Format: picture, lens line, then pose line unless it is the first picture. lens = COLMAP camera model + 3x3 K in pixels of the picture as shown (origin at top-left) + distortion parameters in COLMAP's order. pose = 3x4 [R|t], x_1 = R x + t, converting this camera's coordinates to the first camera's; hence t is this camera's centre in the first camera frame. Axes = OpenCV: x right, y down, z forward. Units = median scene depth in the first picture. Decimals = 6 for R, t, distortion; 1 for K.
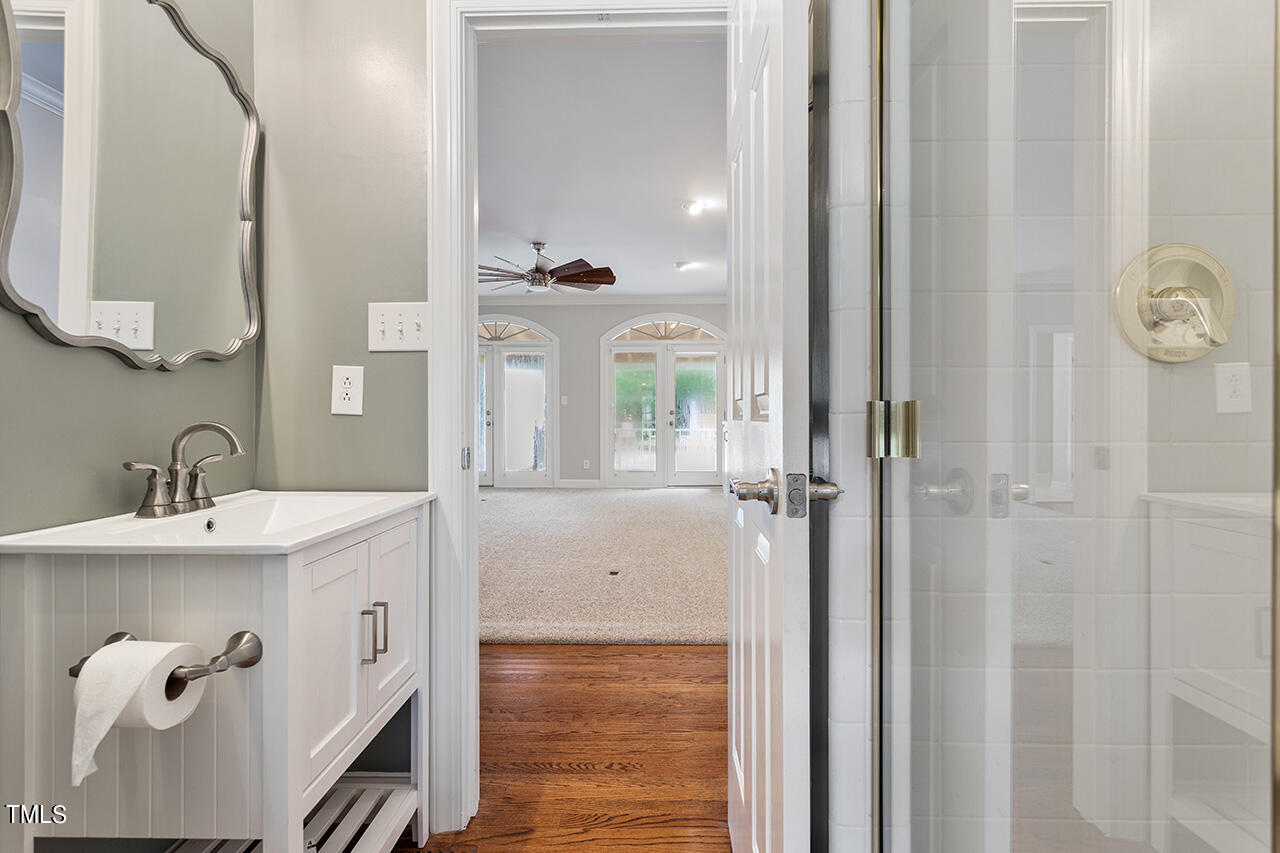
lens RADIAL K [[617.0, 0, 634.8], [0, 617.0, 421.1], [0, 0, 1]] dist [-0.000434, 0.000372]
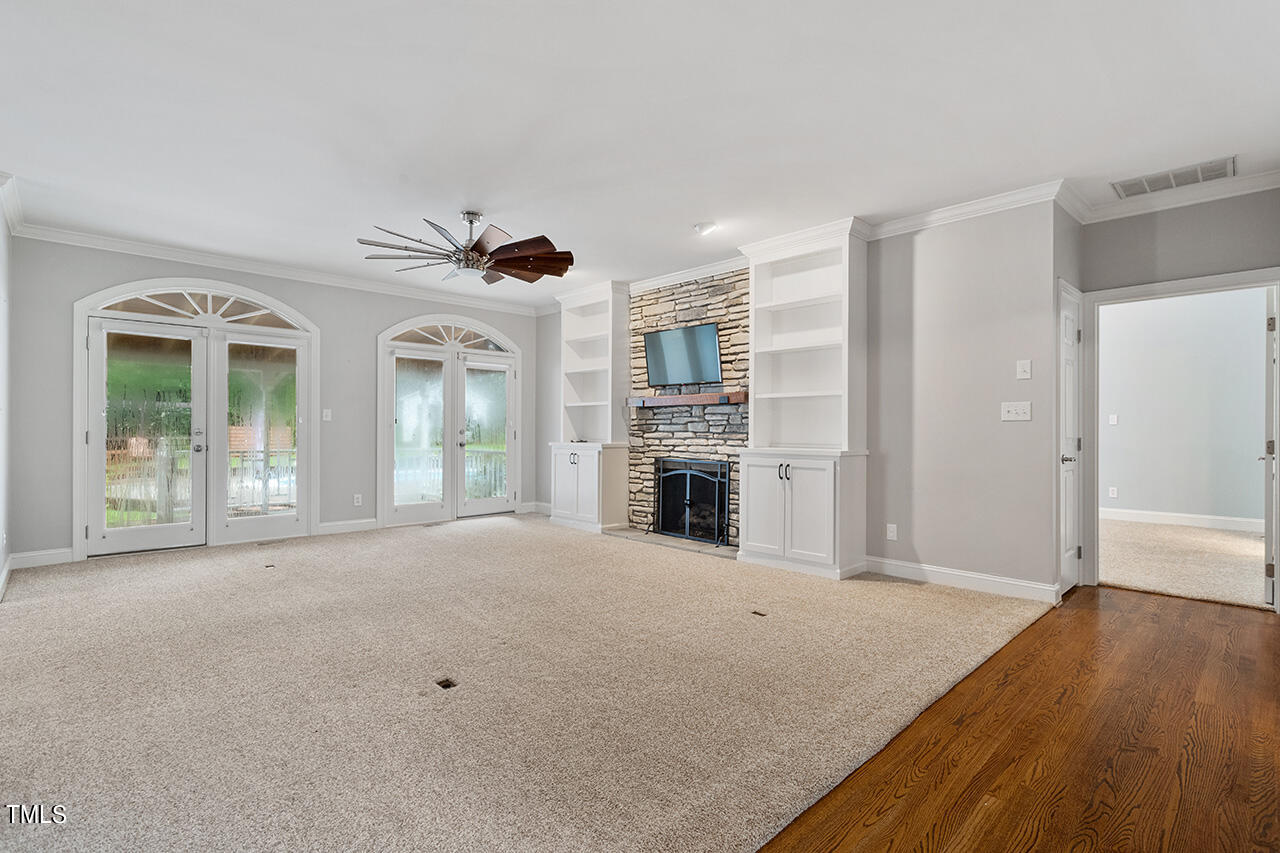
lens RADIAL K [[617.0, 0, 636.2], [0, 617.0, 424.2], [0, 0, 1]] dist [-0.000434, 0.000372]
pose [[0.698408, 0.011068, 0.715615, -0.392107], [0.001639, 0.999853, -0.017064, -0.009793], [-0.715698, 0.013090, 0.698287, 0.230433]]
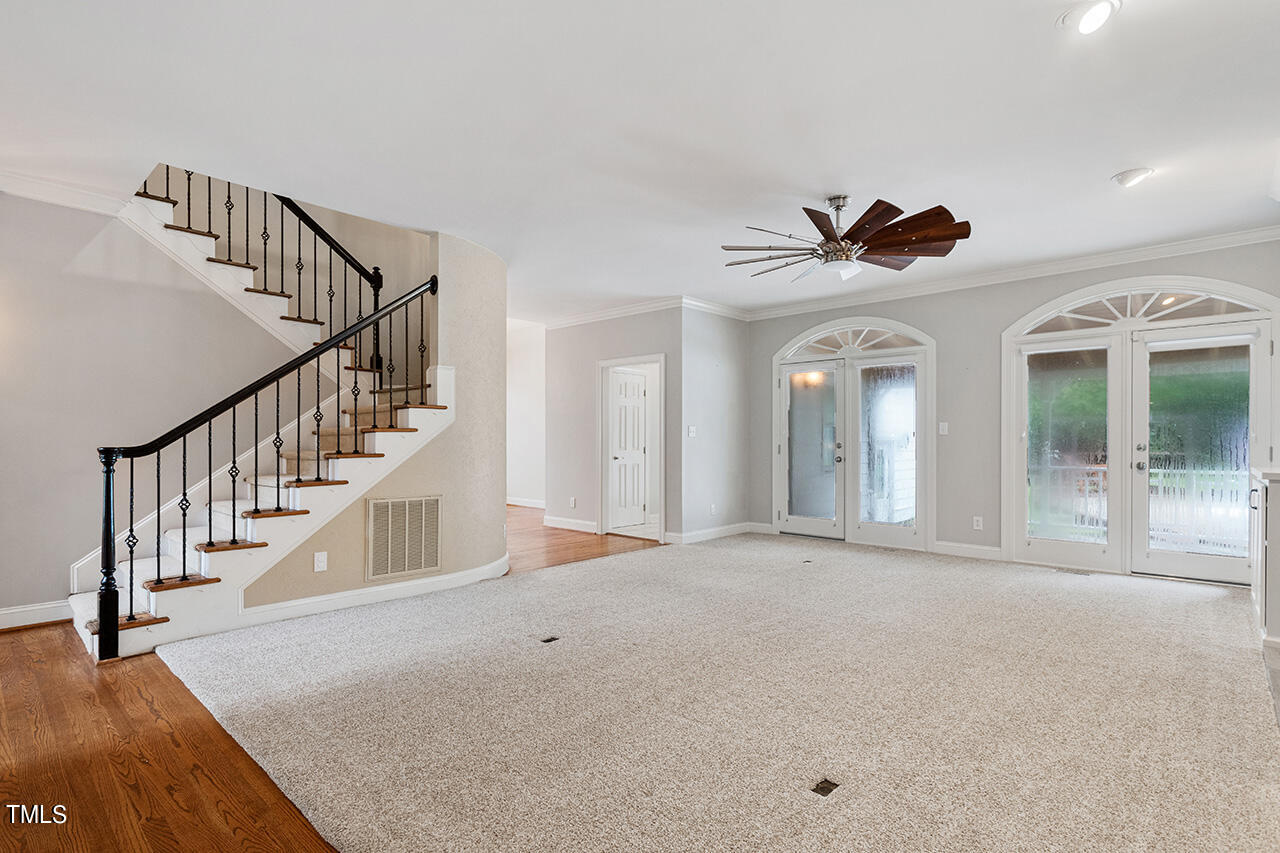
lens RADIAL K [[617.0, 0, 635.1], [0, 617.0, 445.8], [0, 0, 1]] dist [-0.000434, 0.000372]
pose [[0.751939, 0.007933, -0.659185, 0.085987], [-0.007282, 0.999967, 0.003727, -0.014486], [0.659193, 0.001998, 0.751971, 0.250129]]
